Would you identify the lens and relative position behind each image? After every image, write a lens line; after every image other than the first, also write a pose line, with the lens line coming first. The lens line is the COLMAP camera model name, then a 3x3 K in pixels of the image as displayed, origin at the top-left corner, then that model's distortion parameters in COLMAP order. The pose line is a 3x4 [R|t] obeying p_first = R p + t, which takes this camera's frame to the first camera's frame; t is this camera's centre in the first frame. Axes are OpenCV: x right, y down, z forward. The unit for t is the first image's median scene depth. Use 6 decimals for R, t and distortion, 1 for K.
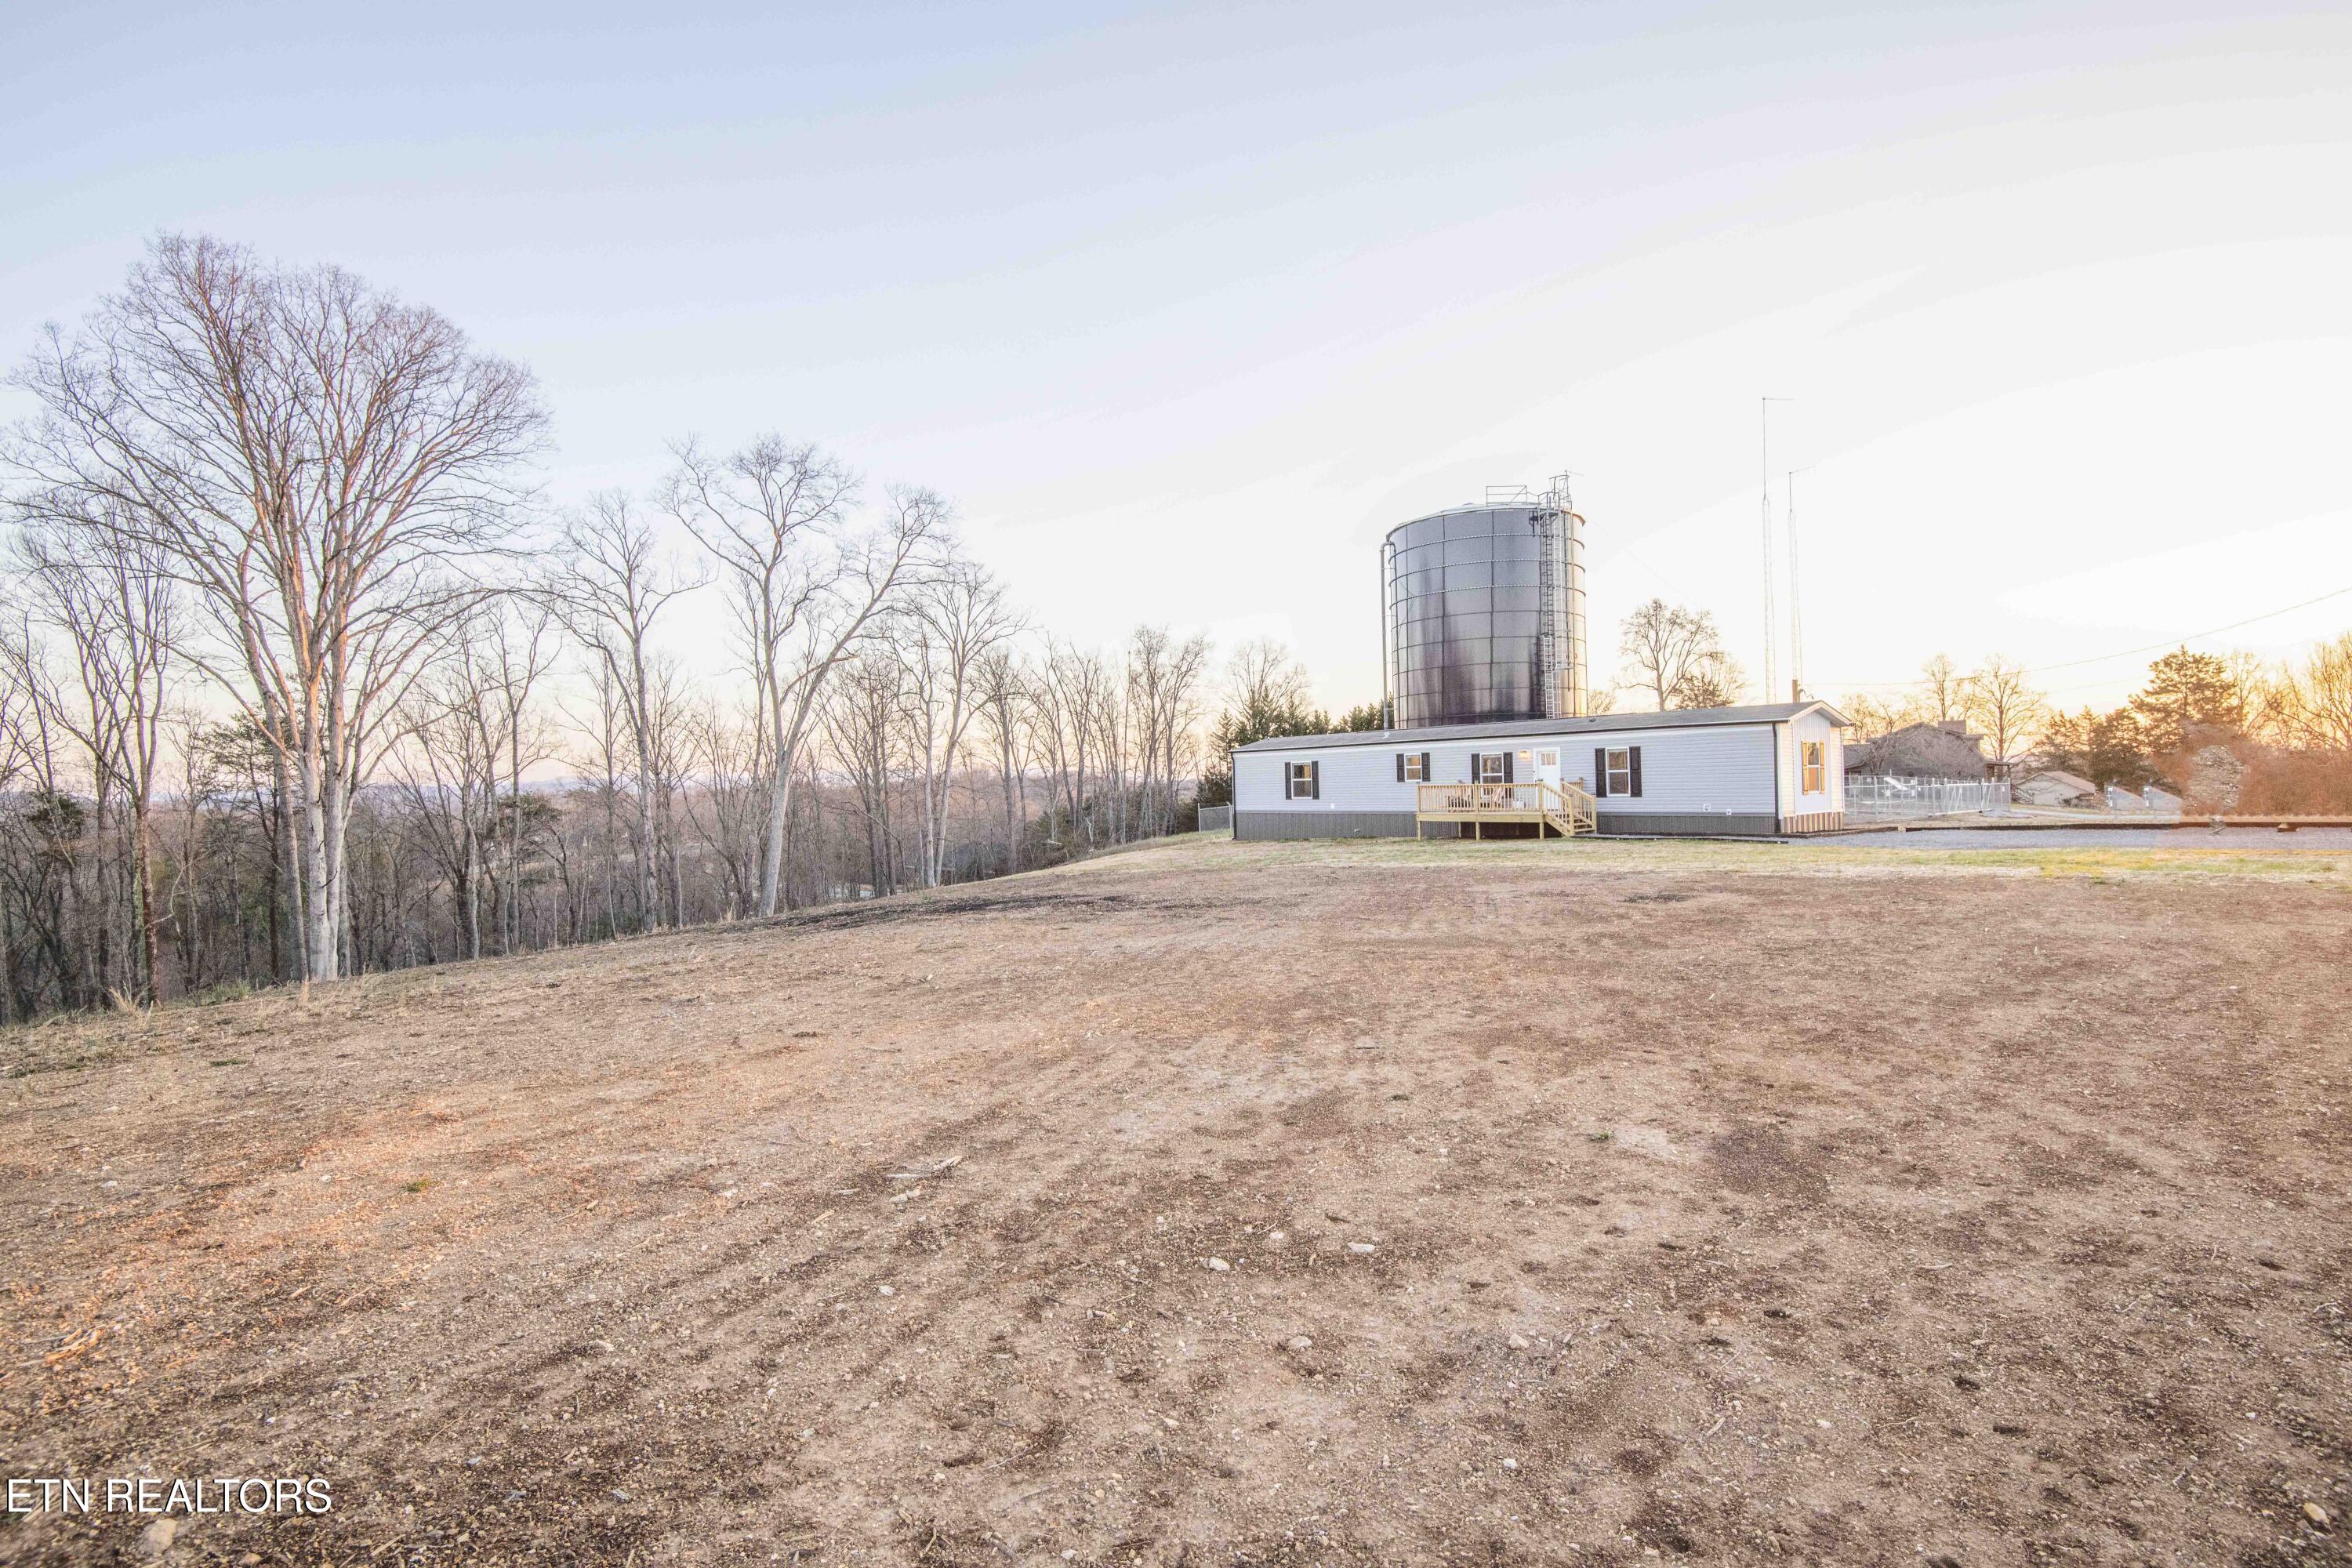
lens RADIAL K [[1076.2, 0, 1190.2], [0, 1076.2, 786.1], [0, 0, 1]] dist [-0.001481, -0.021008]
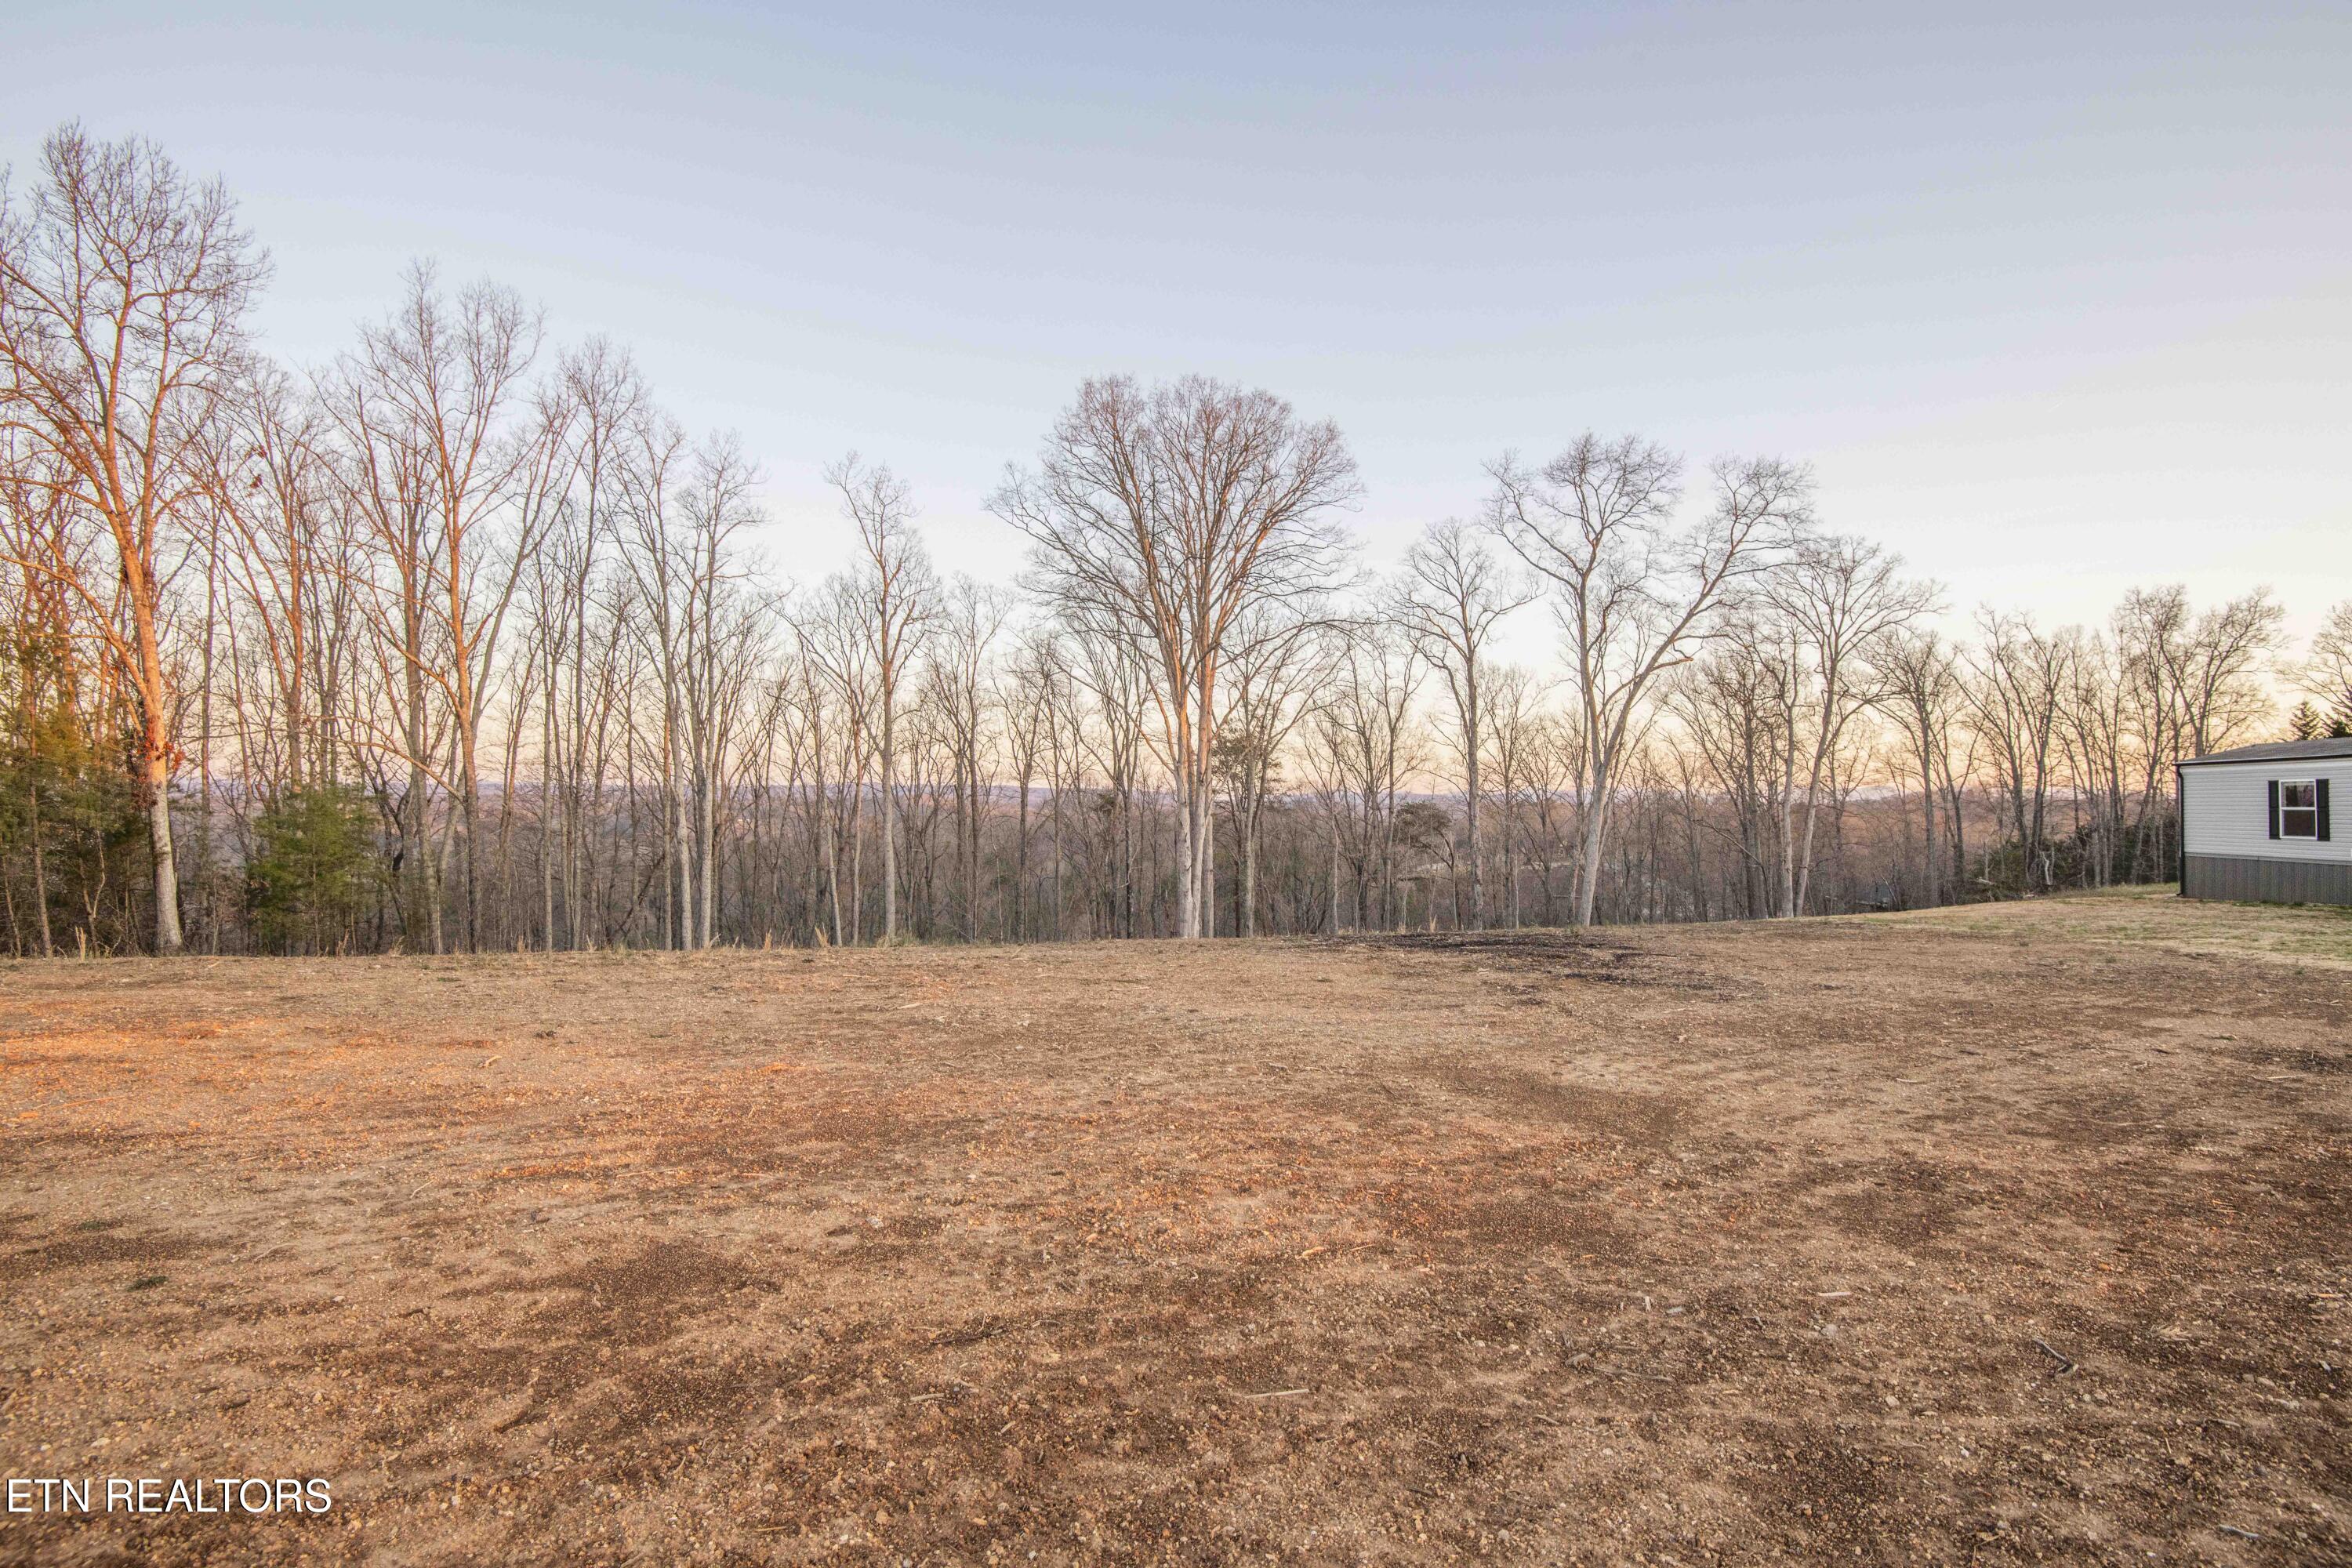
lens RADIAL K [[1075.0, 0, 1187.2], [0, 1075.0, 807.5], [0, 0, 1]] dist [-0.001904, -0.025499]
pose [[0.675238, 0.029235, -0.737021, 0.084346], [-0.023957, 0.999556, 0.017700, -0.001286], [0.737211, 0.005705, 0.675639, 0.083491]]
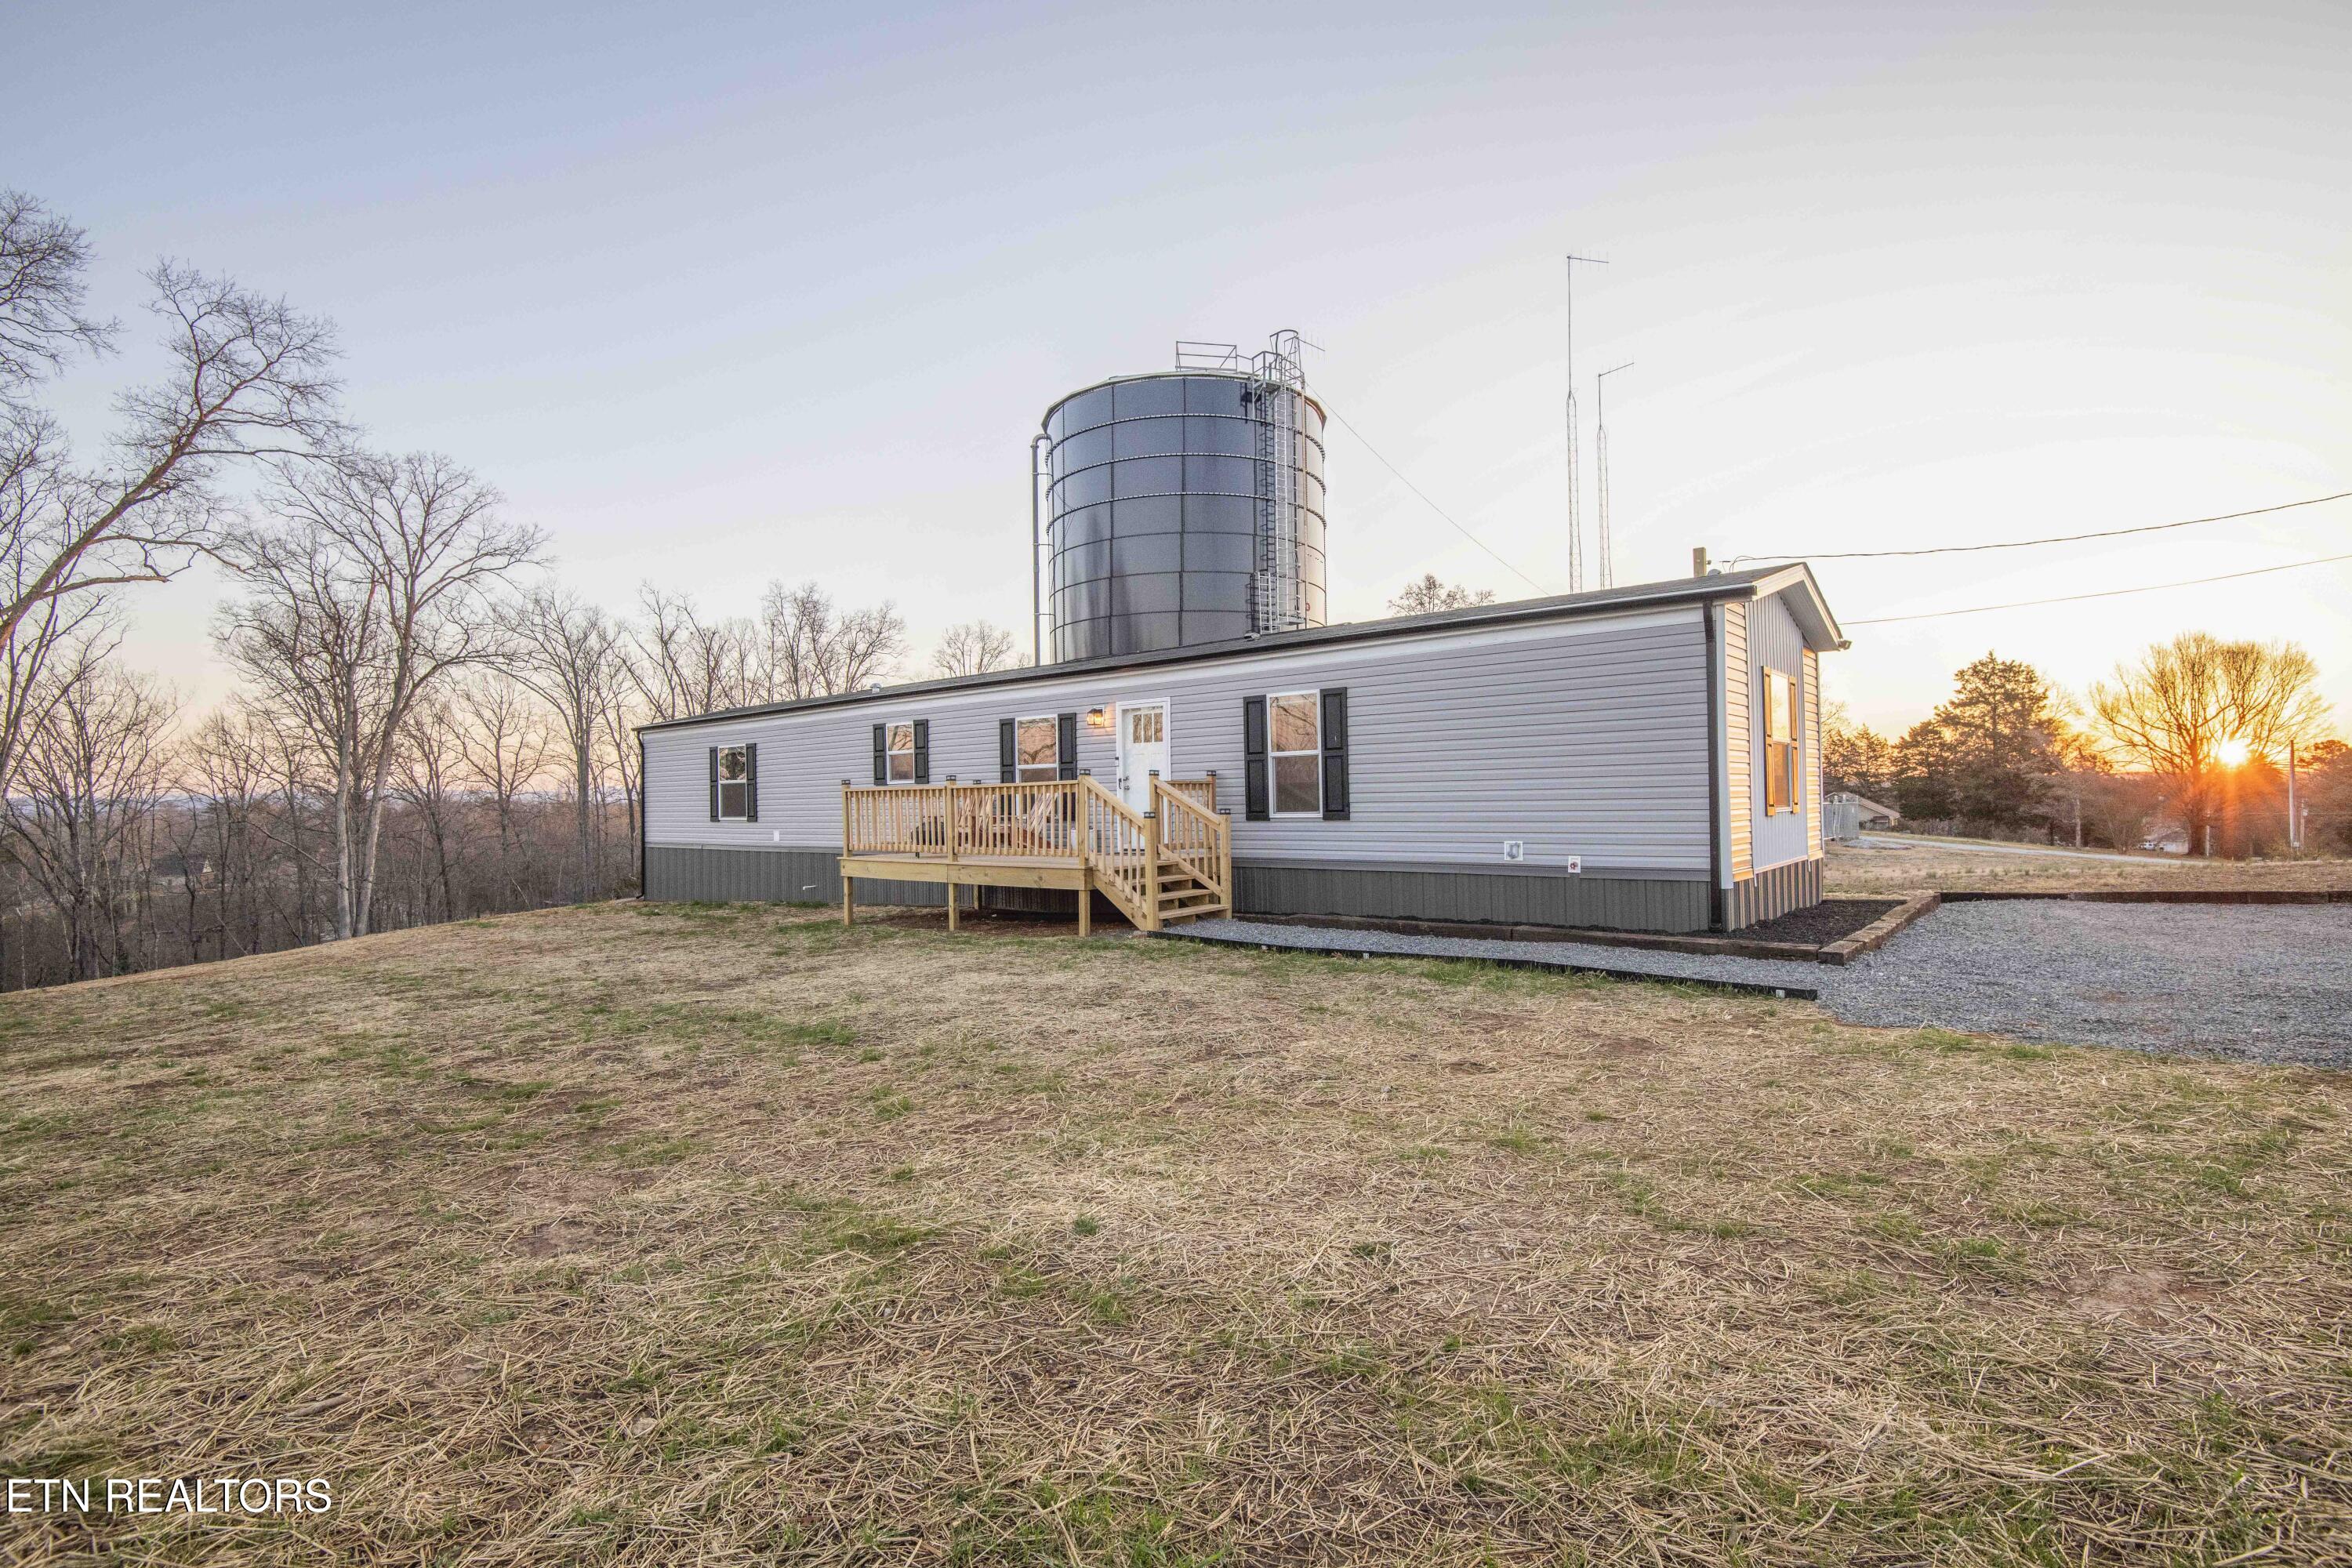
lens RADIAL K [[1076.2, 0, 1190.2], [0, 1076.2, 786.1], [0, 0, 1]] dist [-0.001481, -0.021008]
pose [[0.983387, 0.009467, 0.181272, 0.167658], [-0.006054, 0.999794, -0.019376, 0.003416], [-0.181418, 0.017956, 0.983242, 0.361231]]
